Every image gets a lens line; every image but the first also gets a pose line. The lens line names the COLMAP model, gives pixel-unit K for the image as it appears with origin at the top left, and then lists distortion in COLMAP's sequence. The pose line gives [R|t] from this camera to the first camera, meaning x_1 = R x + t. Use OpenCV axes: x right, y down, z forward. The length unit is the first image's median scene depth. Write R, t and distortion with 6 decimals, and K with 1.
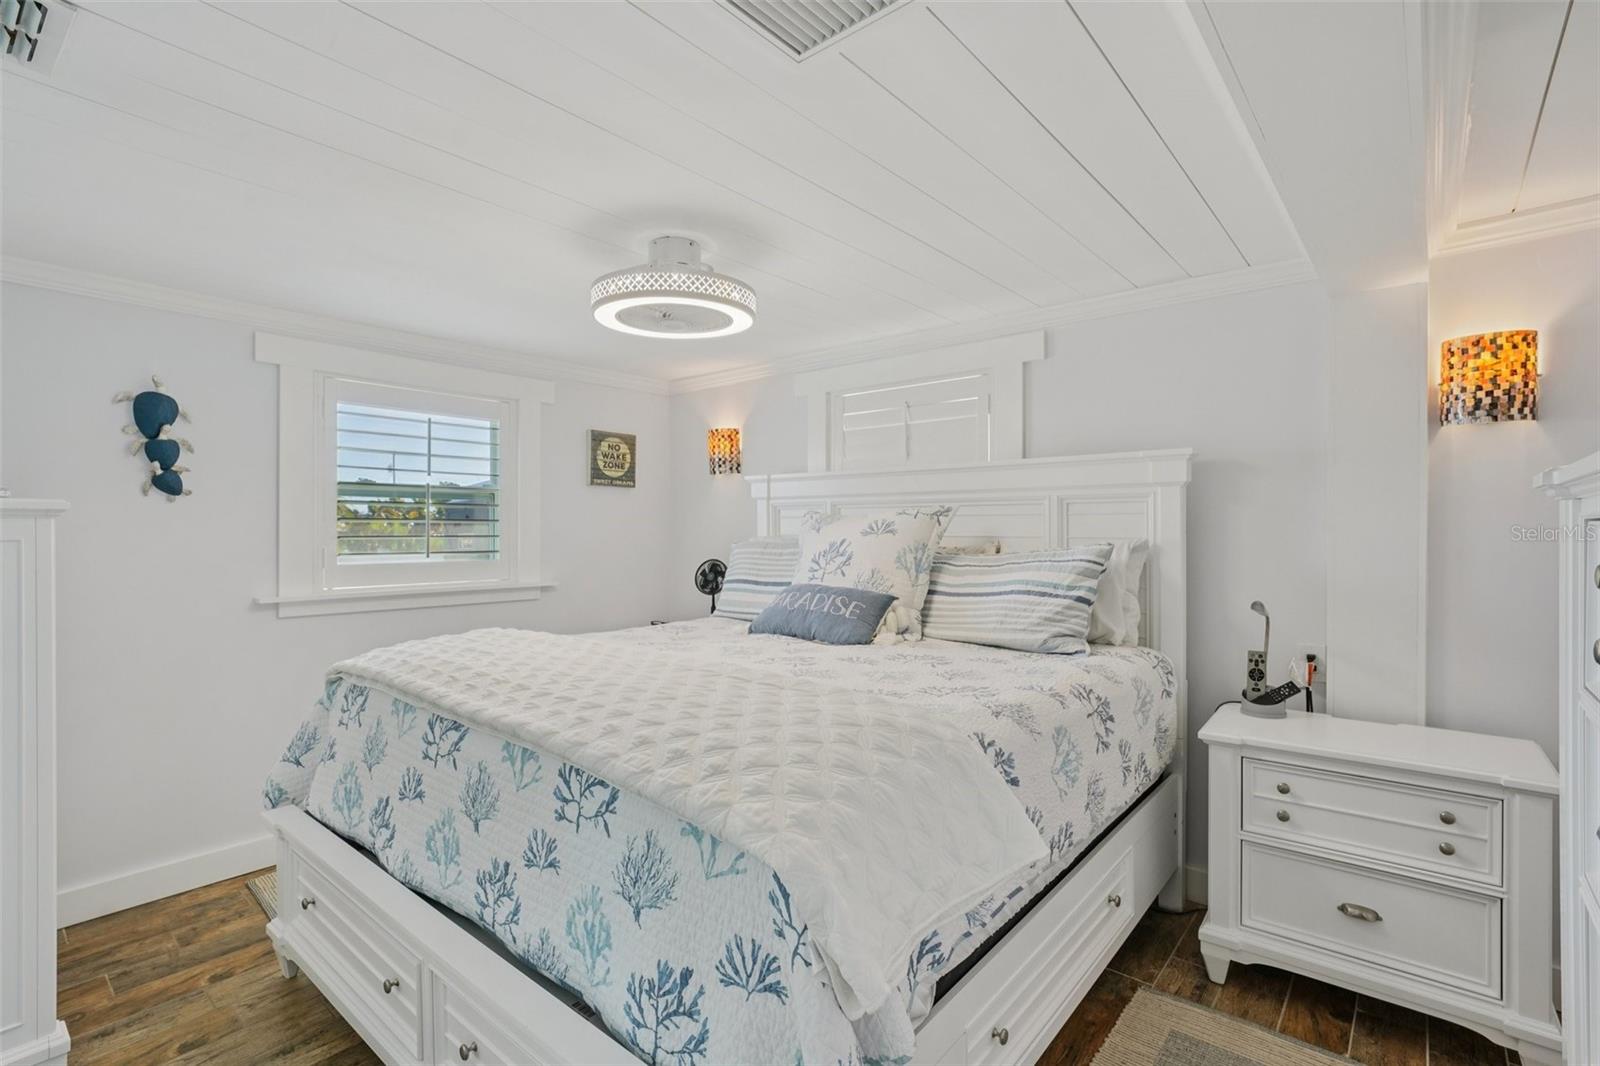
lens RADIAL K [[754.6, 0, 765.6], [0, 754.6, 530.4], [0, 0, 1]] dist [-0.000561, 0.000232]
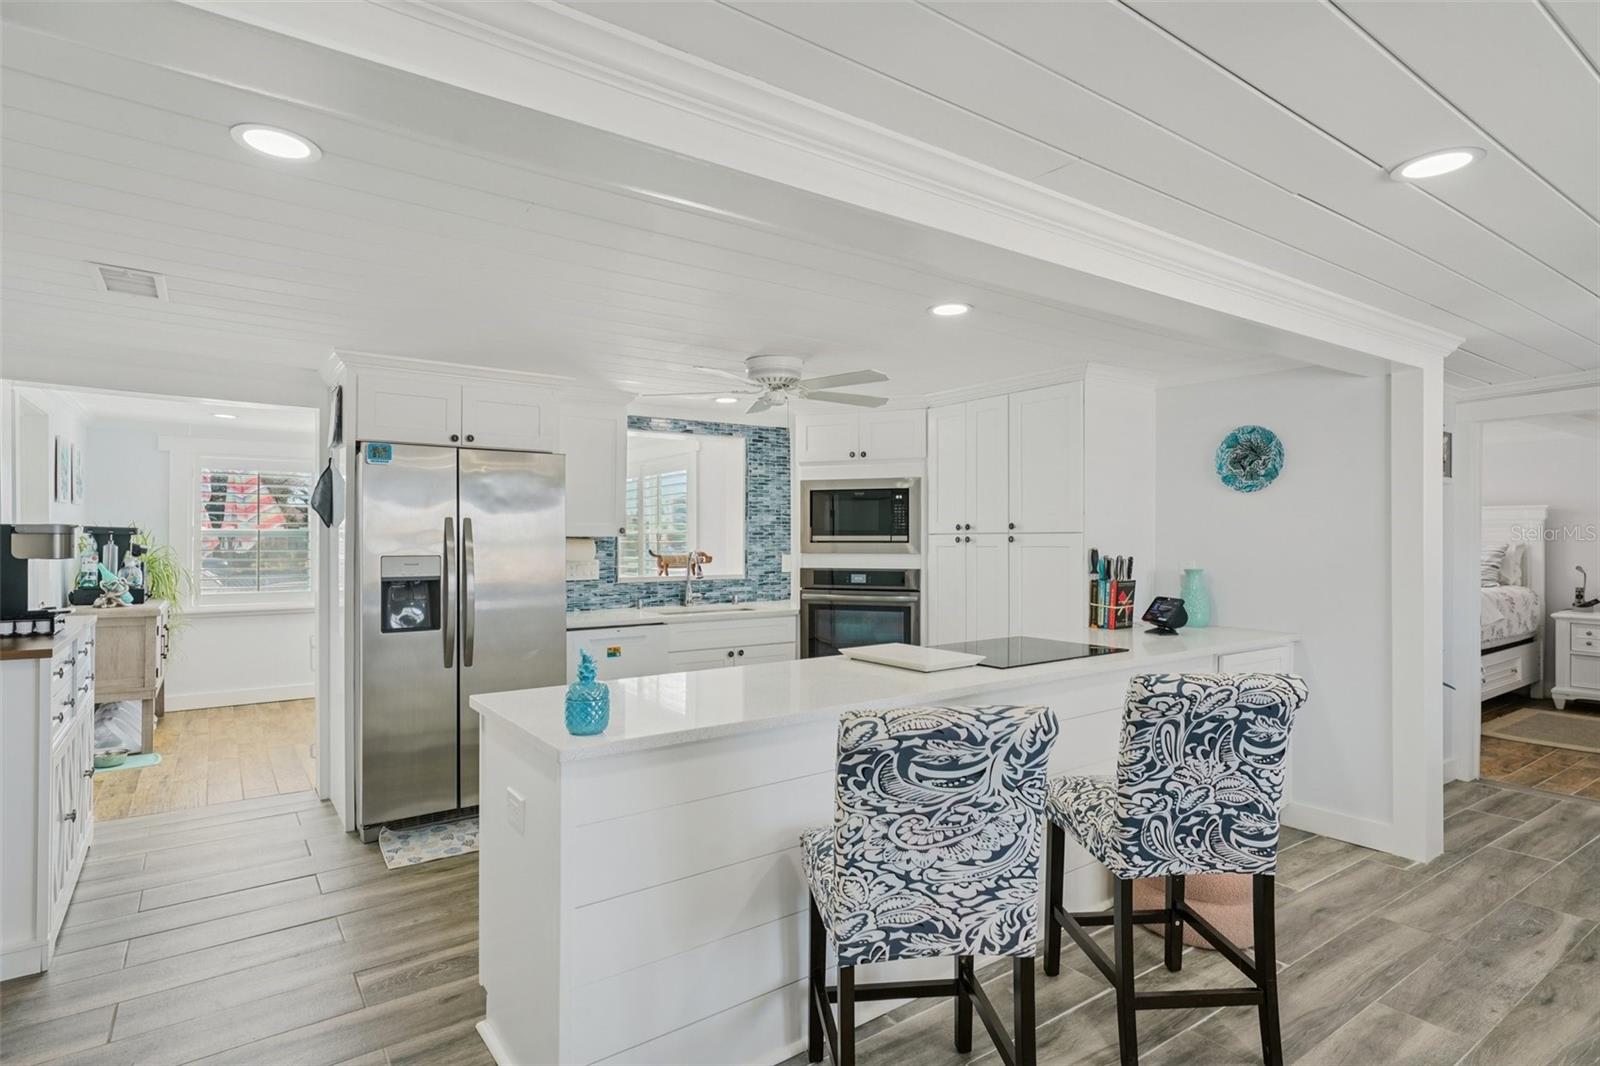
lens RADIAL K [[815.9, 0, 792.9], [0, 815.9, 540.3], [0, 0, 1]] dist [0.003175, 0.006146]
pose [[0.974158, 0.000883, -0.225866, -1.242419], [-0.000876, 1.000000, 0.000130, 0.007560], [0.225866, 0.000071, 0.974158, -2.191123]]
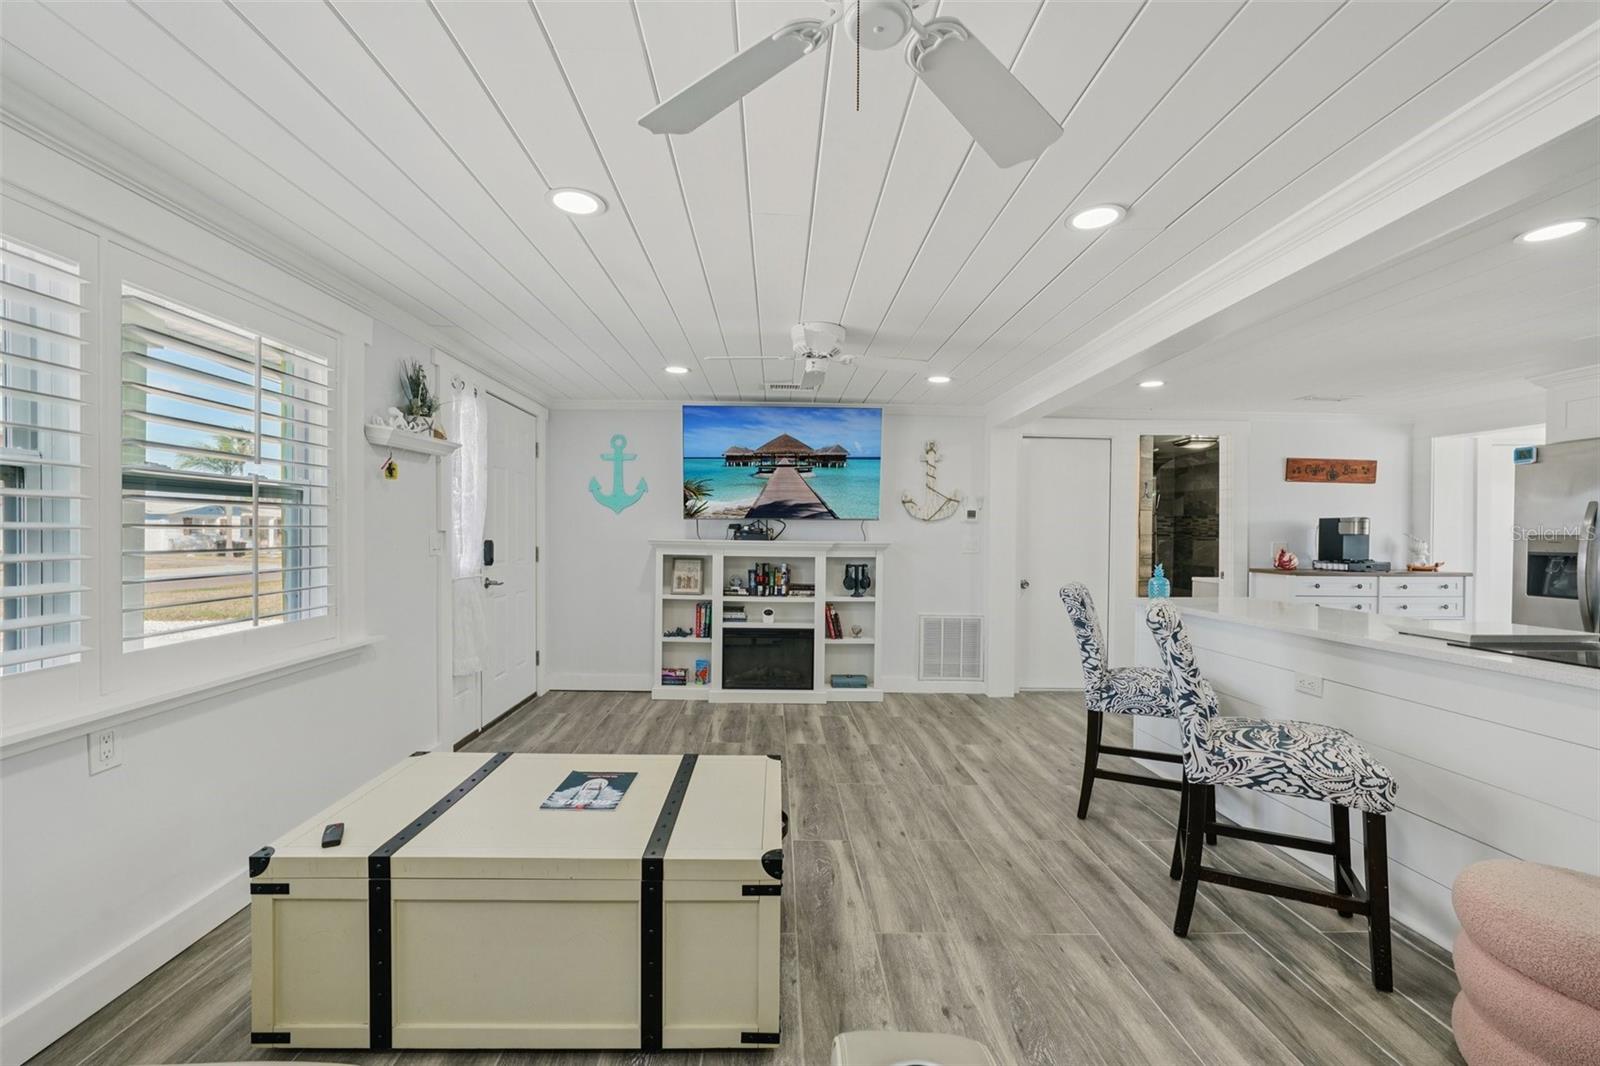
lens RADIAL K [[653.6, 0, 790.0], [0, 653.6, 539.6], [0, 0, 1]] dist [-0.015847, 0.006054]
pose [[-0.728209, -0.001009, -0.685354, -0.026409], [-0.010338, 0.999901, 0.009513, 0.051014], [0.685277, 0.014013, -0.728148, -1.000049]]
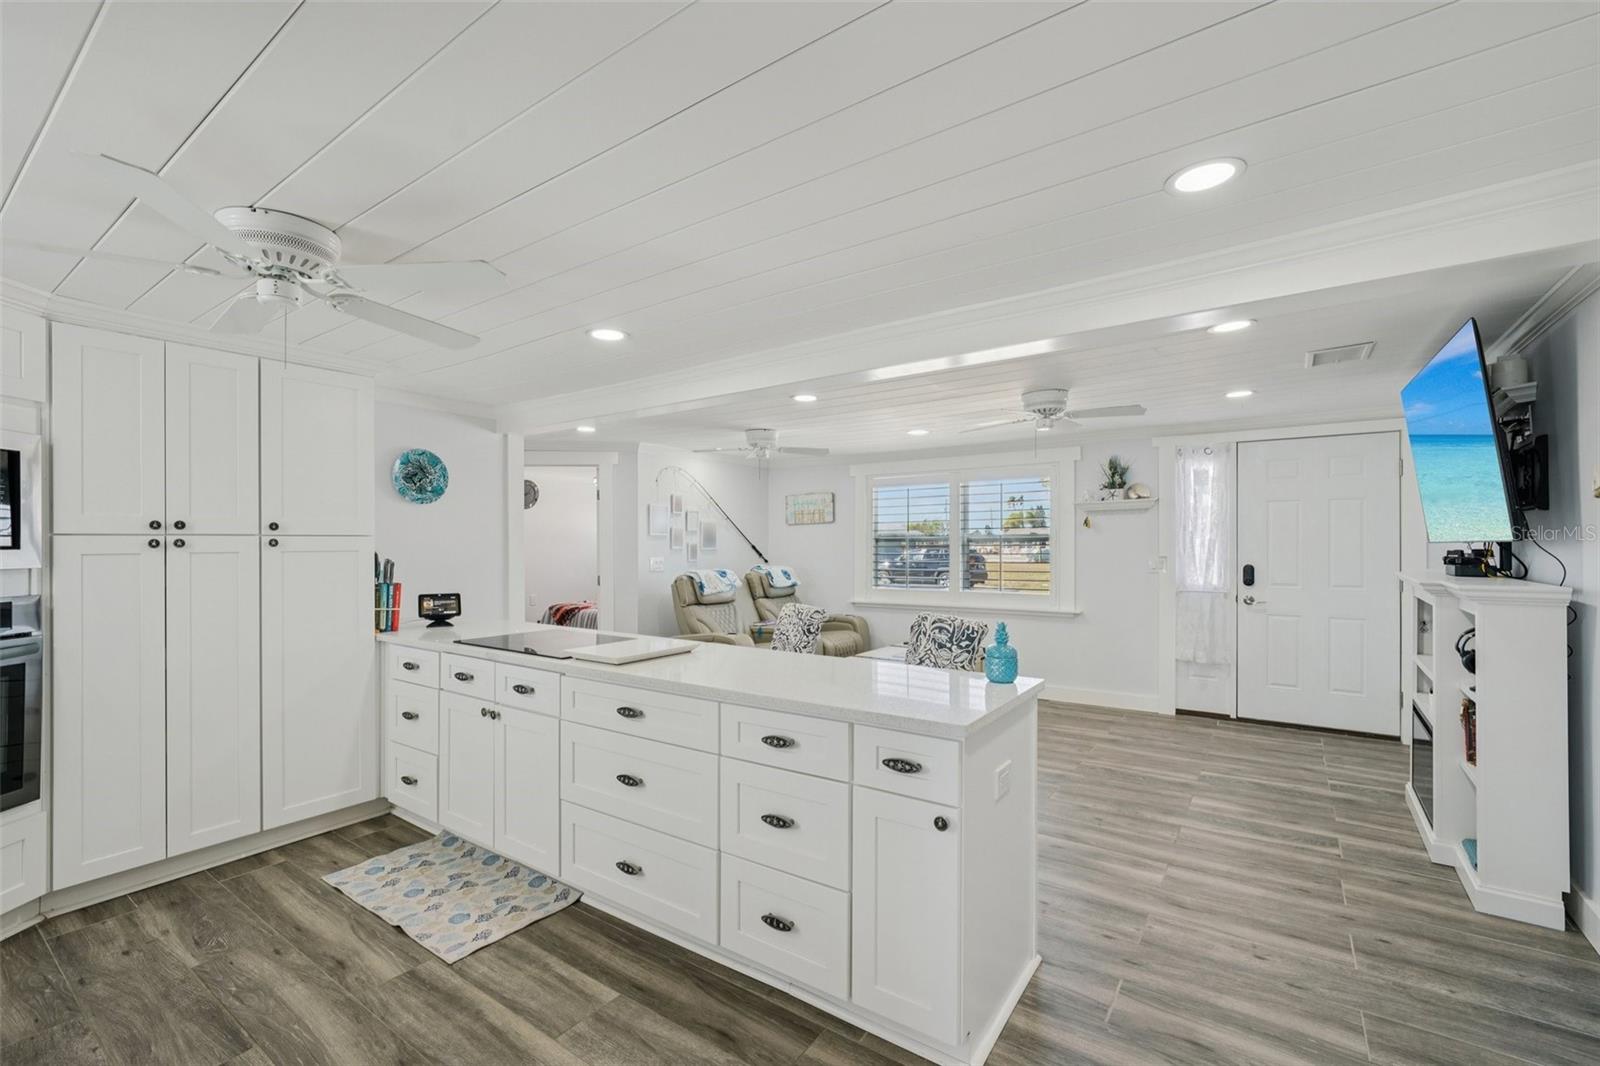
lens RADIAL K [[690.7, 0, 794.6], [0, 690.7, 540.3], [0, 0, 1]] dist [-0.013393, 0.006855]
pose [[-0.106983, 0.004323, 0.994251, -2.466172], [0.002832, 0.999988, -0.004043, 0.008247], [-0.994257, 0.002383, -0.106994, -1.125752]]
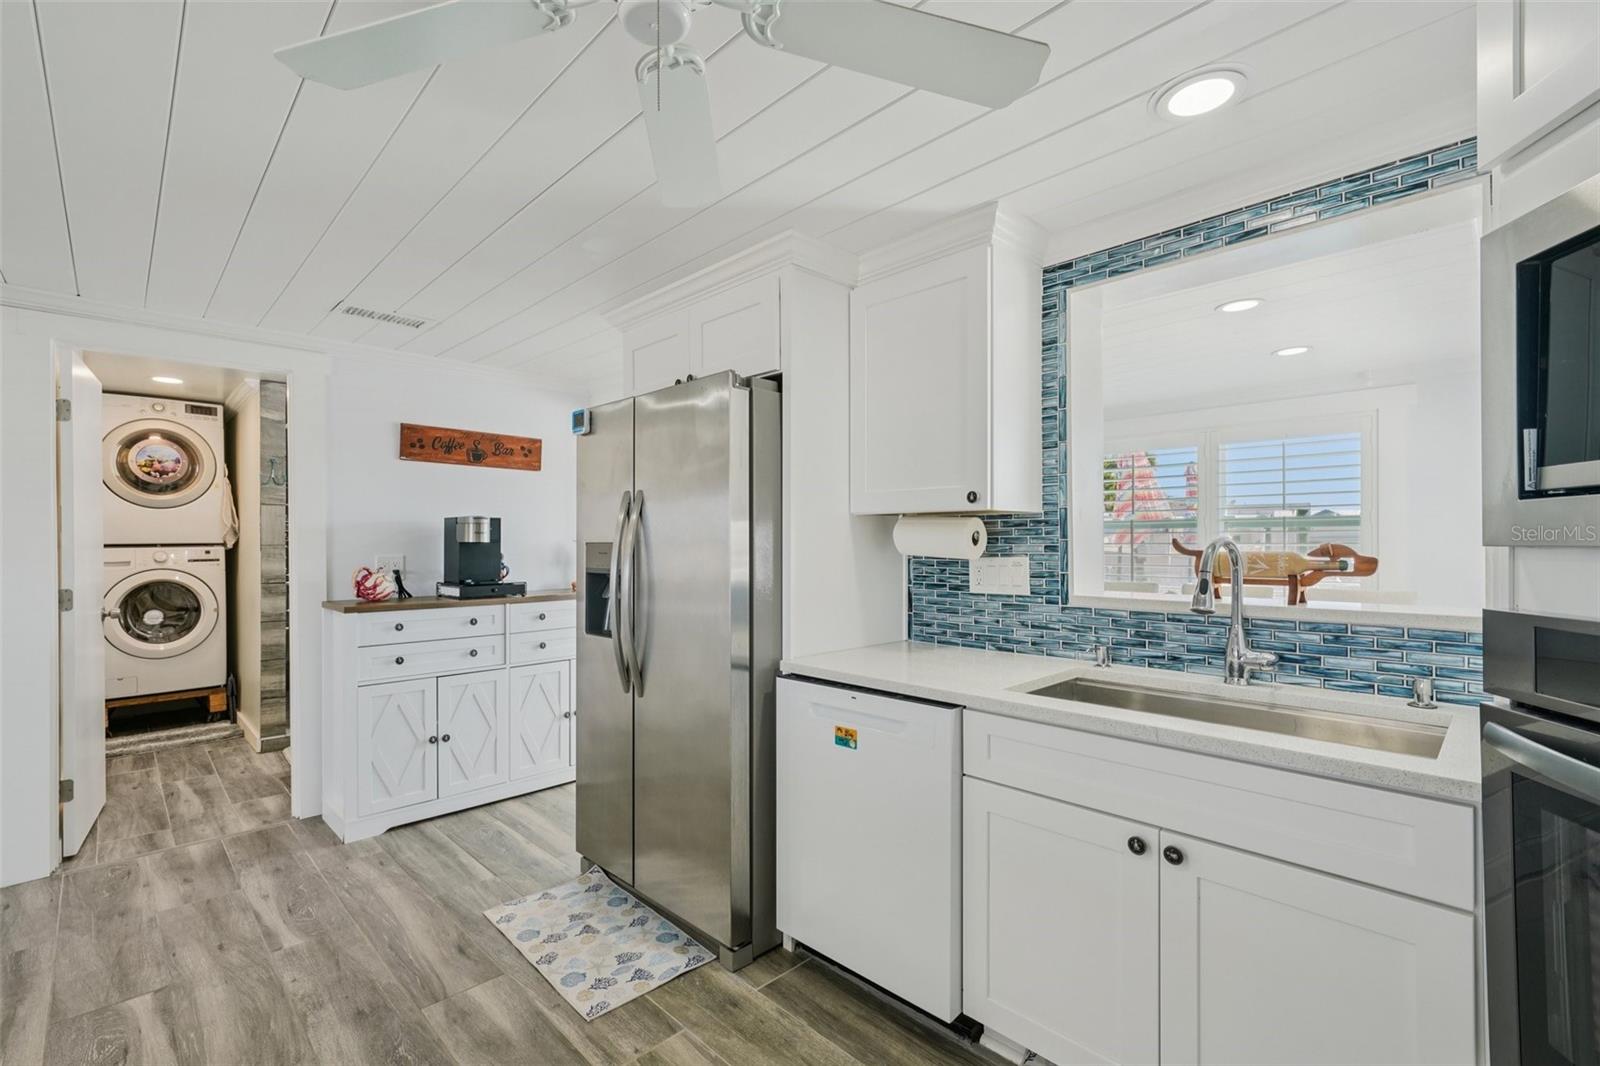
lens RADIAL K [[709.3, 0, 789.6], [0, 709.3, 539.4], [0, 0, 1]] dist [-0.009425, 0.005226]
pose [[-0.070918, -0.004159, -0.997473, -1.241321], [0.001753, 0.999989, -0.004294, 0.037870], [0.997481, -0.002053, -0.070910, -0.530180]]
